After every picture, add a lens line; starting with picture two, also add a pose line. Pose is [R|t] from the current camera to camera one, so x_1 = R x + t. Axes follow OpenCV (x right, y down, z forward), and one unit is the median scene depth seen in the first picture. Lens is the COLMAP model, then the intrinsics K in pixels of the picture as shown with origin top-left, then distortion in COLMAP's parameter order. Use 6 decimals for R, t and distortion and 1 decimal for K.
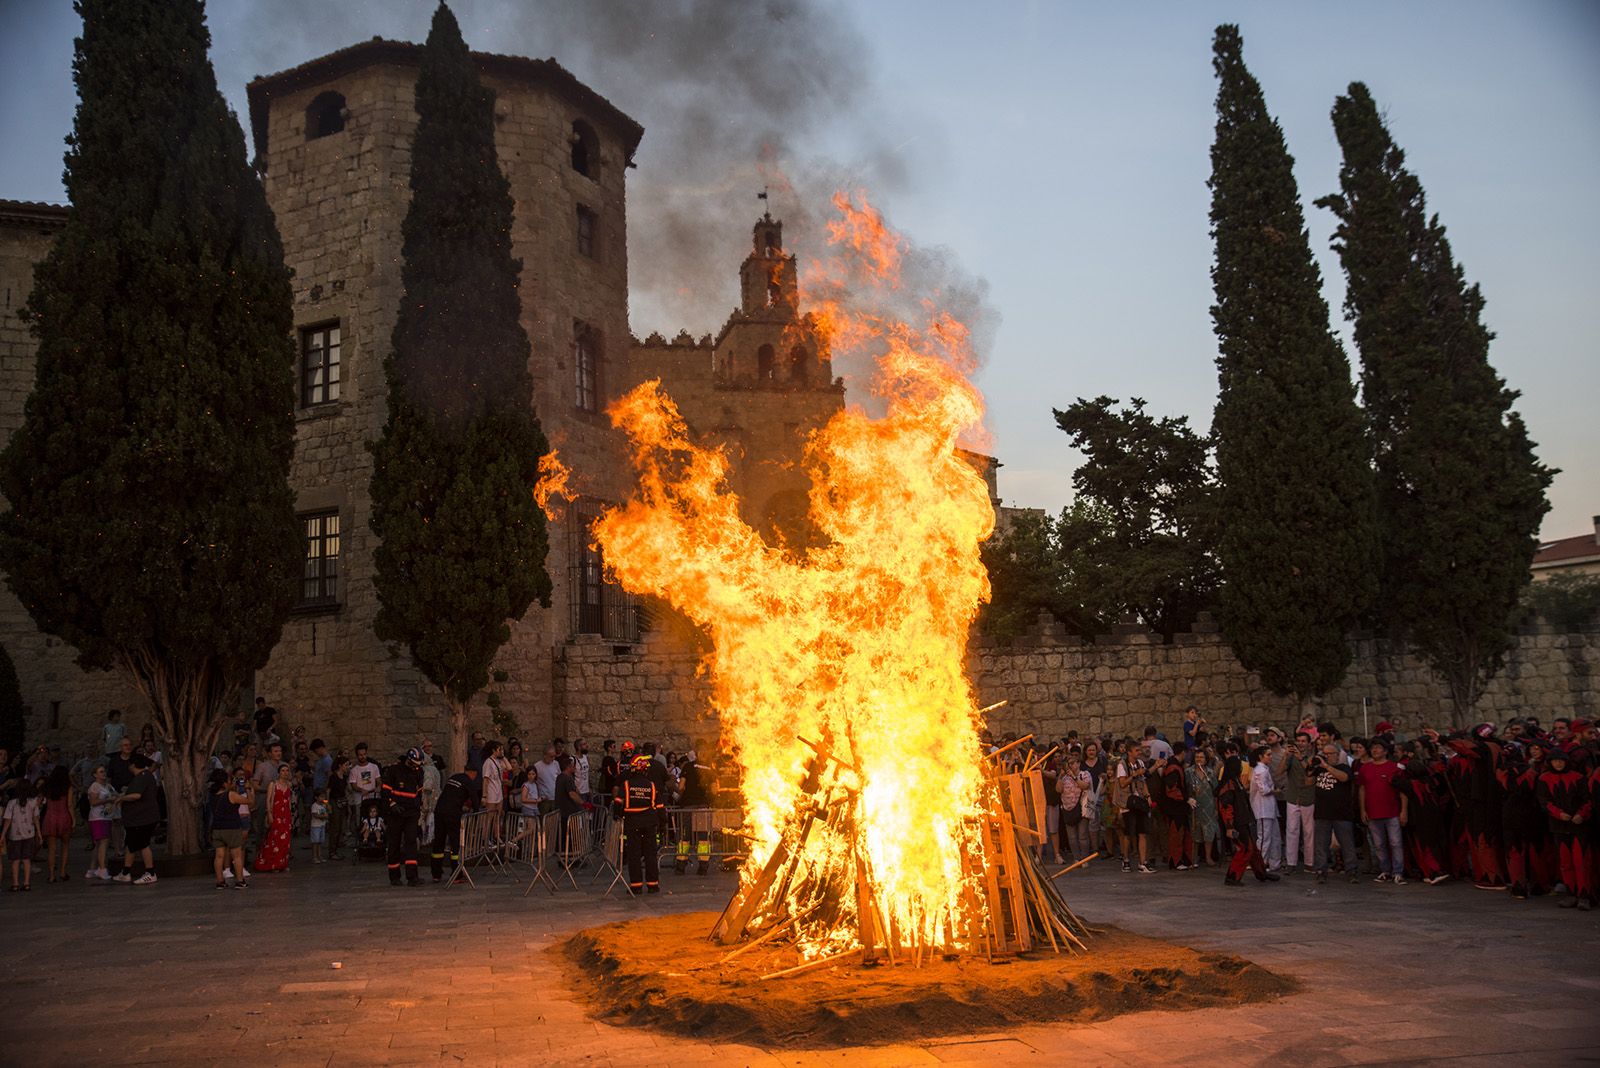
lens RADIAL K [[1261.3, 0, 800.0], [0, 1261.3, 534.0], [0, 0, 1]] dist [-0.037137, 0.013203]
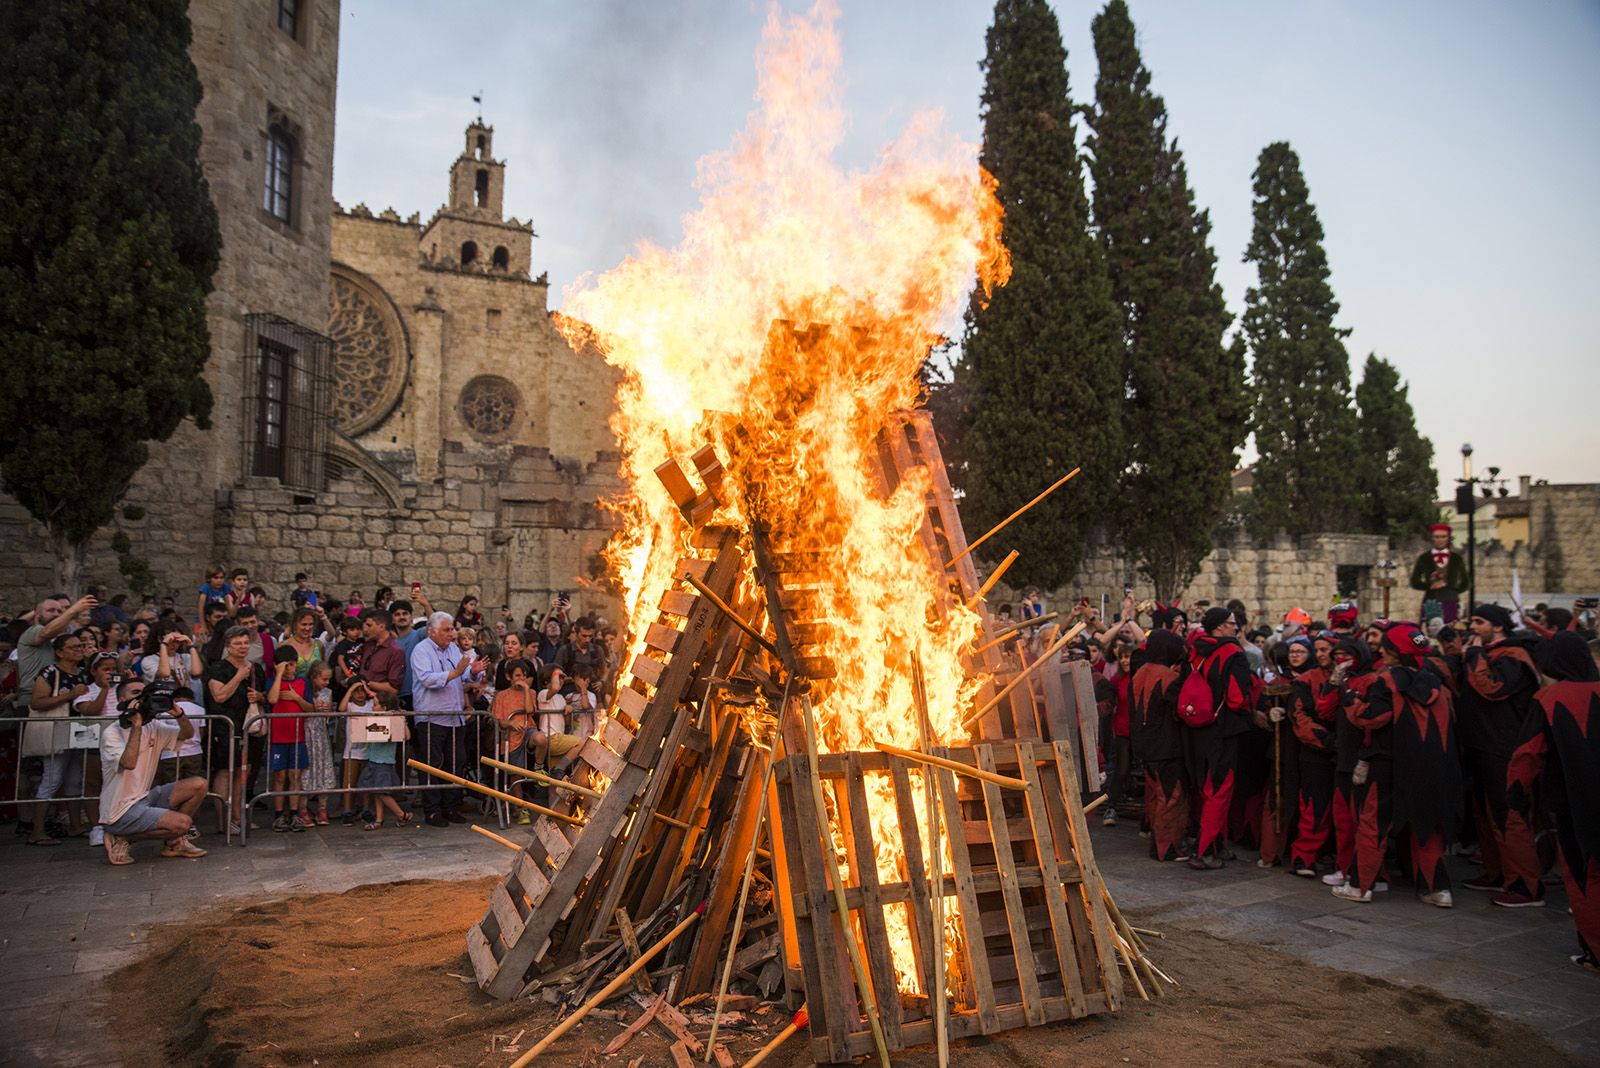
lens RADIAL K [[1106.8, 0, 800.0], [0, 1106.8, 534.0], [0, 0, 1]] dist [-0.135777, 0.106514]
pose [[0.957308, 0.057141, 0.283366, -0.027759], [-0.078885, 0.994702, 0.065919, 0.041268], [-0.278098, -0.085458, 0.956744, 0.216797]]
